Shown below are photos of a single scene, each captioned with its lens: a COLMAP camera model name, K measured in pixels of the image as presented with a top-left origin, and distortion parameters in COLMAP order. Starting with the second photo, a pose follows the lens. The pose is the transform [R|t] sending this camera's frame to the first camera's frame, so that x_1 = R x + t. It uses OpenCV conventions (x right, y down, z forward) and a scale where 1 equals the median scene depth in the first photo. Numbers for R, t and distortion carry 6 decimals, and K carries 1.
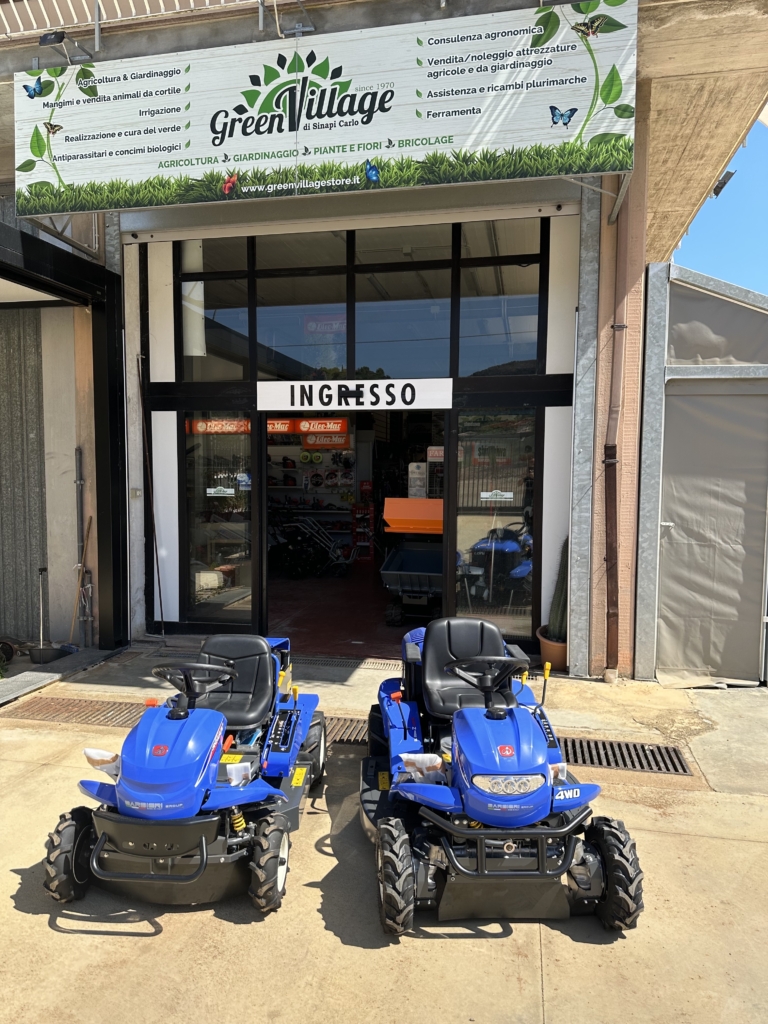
lens RADIAL K [[720.2, 0, 385.8], [0, 720.2, 521.6], [0, 0, 1]] dist [0.026460, -0.028457]
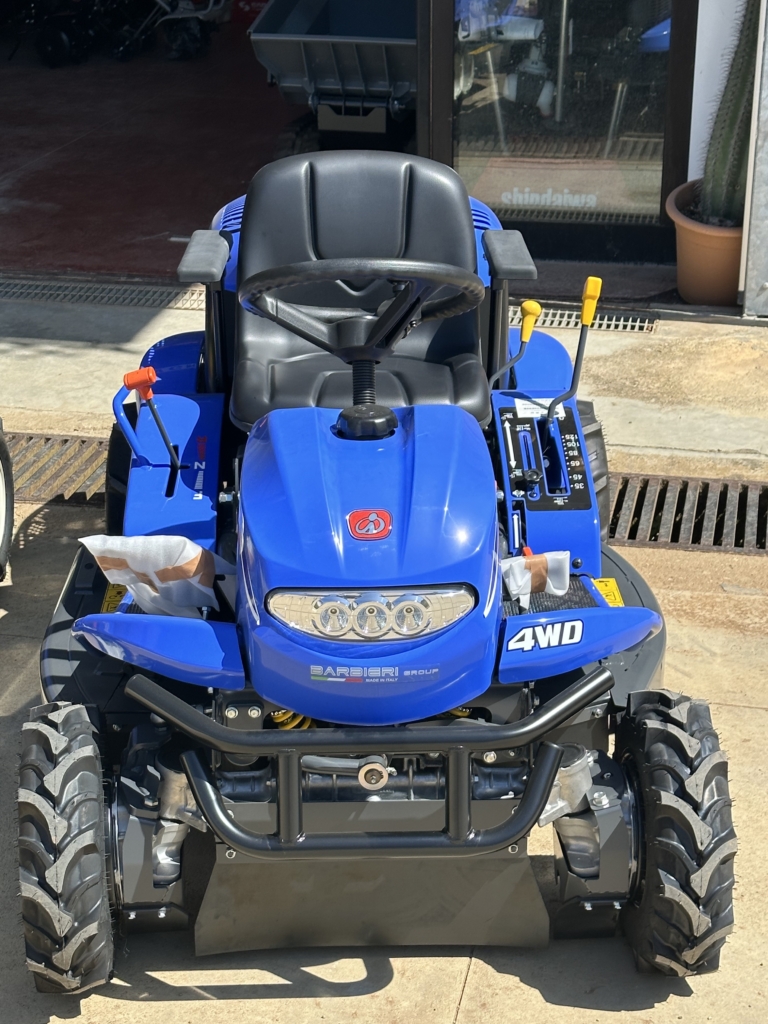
lens RADIAL K [[1835.5, 0, 380.4], [0, 1835.5, 502.0], [0, 0, 1]] dist [0.173113, 0.000000]
pose [[0.999622, -0.012055, -0.024728, 0.194117], [0.018889, 0.954251, 0.298411, 0.040613], [0.019999, -0.298765, 0.954117, 0.151221]]
